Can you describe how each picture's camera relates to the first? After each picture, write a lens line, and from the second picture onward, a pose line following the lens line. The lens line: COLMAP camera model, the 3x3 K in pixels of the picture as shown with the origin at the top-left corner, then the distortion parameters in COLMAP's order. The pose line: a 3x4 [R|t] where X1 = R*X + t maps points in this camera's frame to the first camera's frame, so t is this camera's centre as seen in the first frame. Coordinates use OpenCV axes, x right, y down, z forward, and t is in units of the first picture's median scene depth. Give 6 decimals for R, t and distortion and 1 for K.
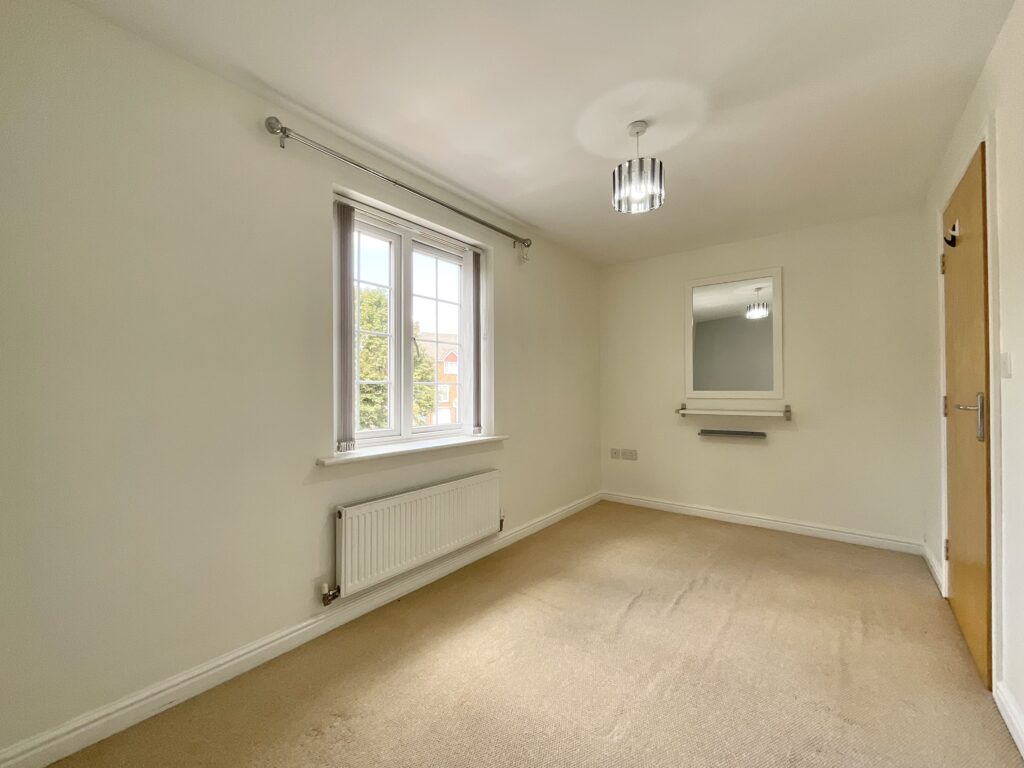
lens RADIAL K [[413.7, 0, 512.0], [0, 413.7, 384.0], [0, 0, 1]] dist [-0.000464, -0.000095]
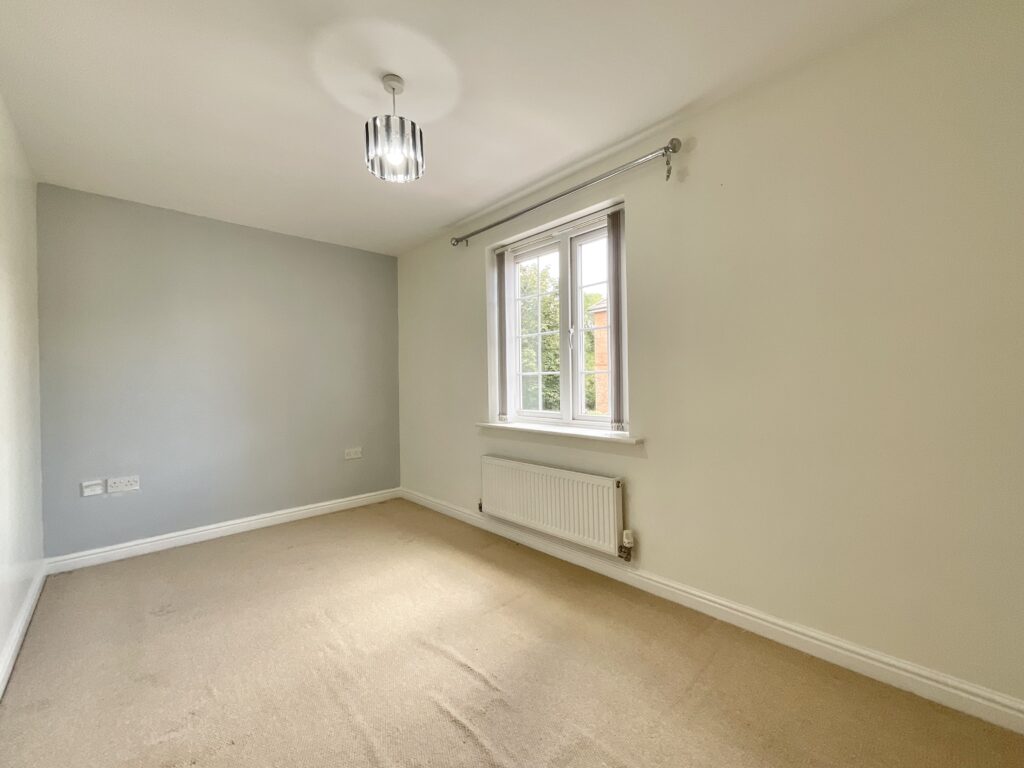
lens RADIAL K [[413.7, 0, 512.0], [0, 413.7, 384.0], [0, 0, 1]] dist [-0.000464, -0.000095]
pose [[-0.137780, 0.008679, -0.990425, 0.903355], [0.025619, 0.999658, 0.005196, 0.019166], [0.990131, -0.024658, -0.137955, 1.067792]]
